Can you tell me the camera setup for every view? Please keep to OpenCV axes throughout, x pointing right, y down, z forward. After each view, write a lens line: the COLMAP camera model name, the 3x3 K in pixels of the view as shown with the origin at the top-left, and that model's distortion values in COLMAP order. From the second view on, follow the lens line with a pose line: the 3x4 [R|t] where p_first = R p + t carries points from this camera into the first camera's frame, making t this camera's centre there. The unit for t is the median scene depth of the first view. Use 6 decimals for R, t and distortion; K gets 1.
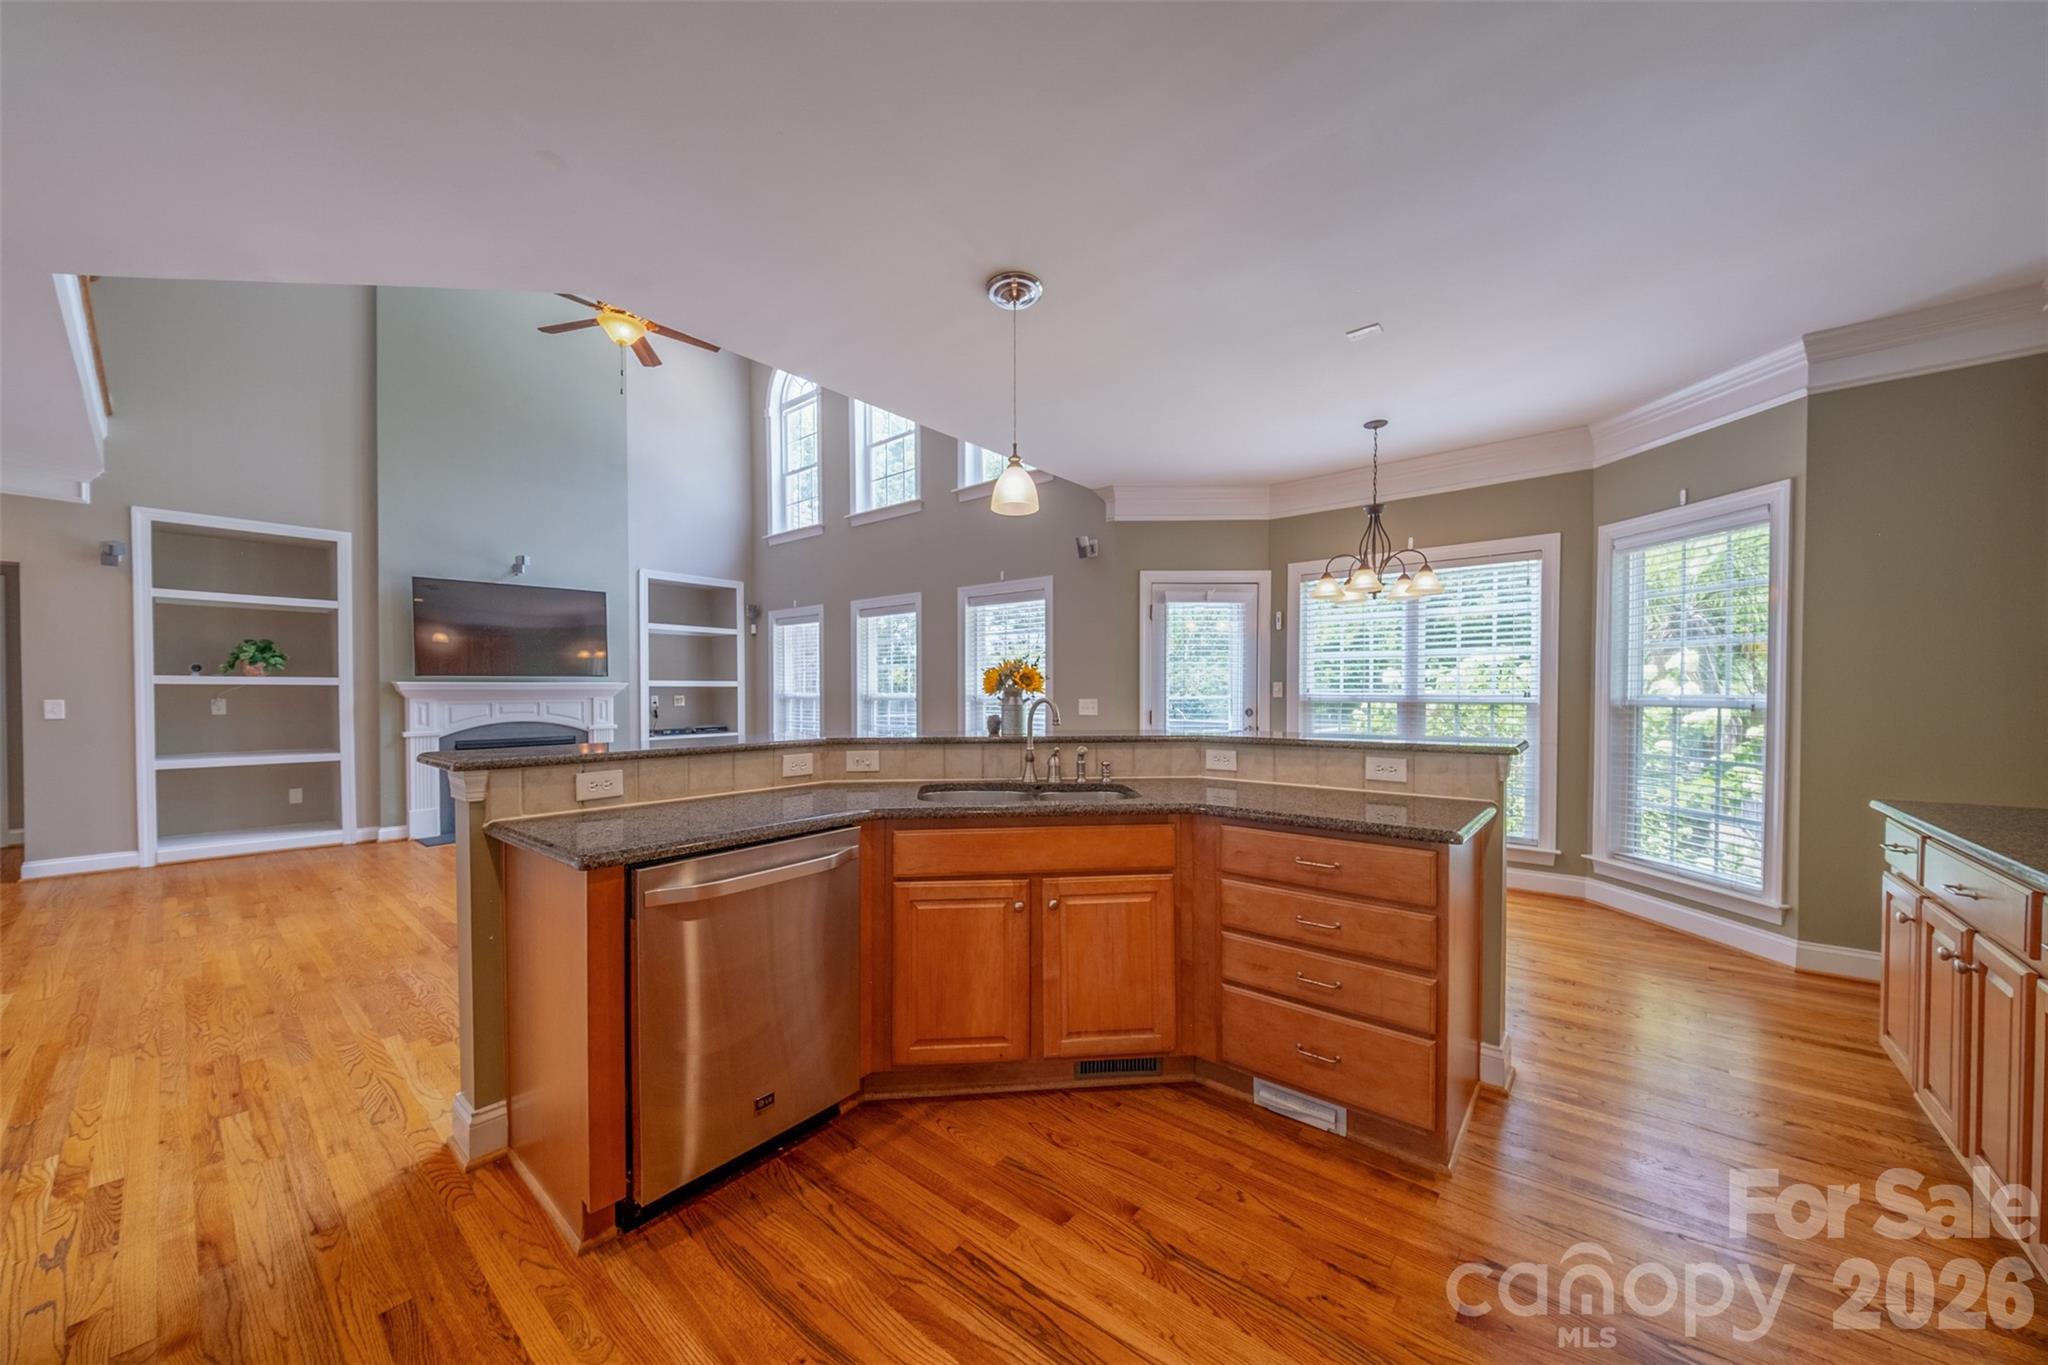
lens RADIAL K [[703.6, 0, 1002.0], [0, 703.6, 699.2], [0, 0, 1]] dist [0.000246, 0.000020]
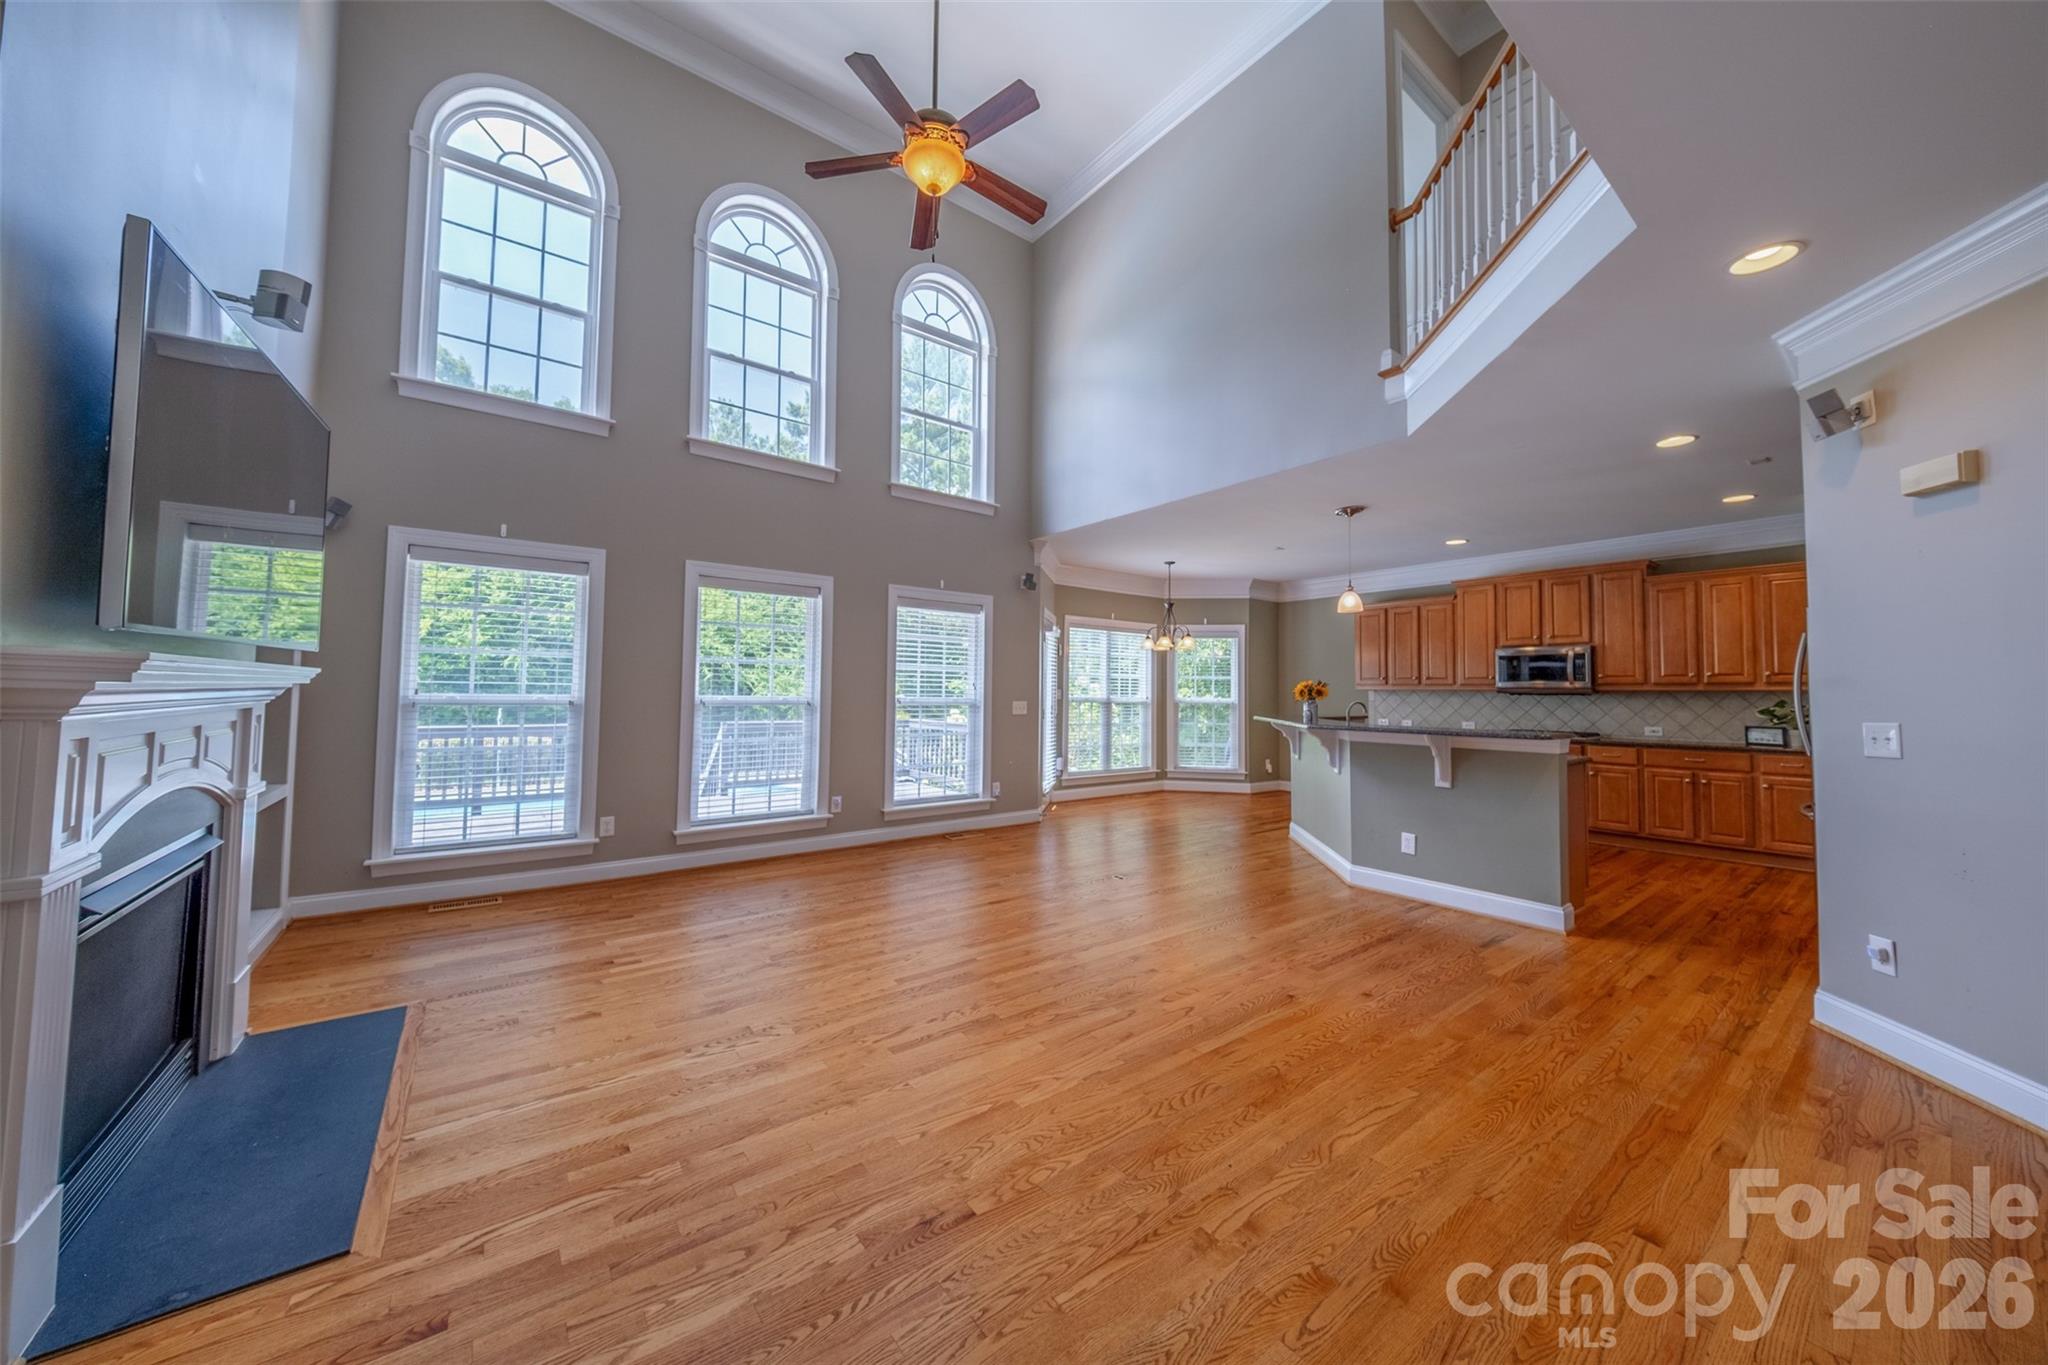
lens RADIAL K [[703.6, 0, 1002.0], [0, 703.6, 699.2], [0, 0, 1]] dist [0.000246, 0.000020]
pose [[0.219078, 0.005698, 0.975691, -1.398930], [0.014892, 0.999847, -0.009183, 0.008838], [-0.975594, 0.016542, 0.218960, 0.968408]]
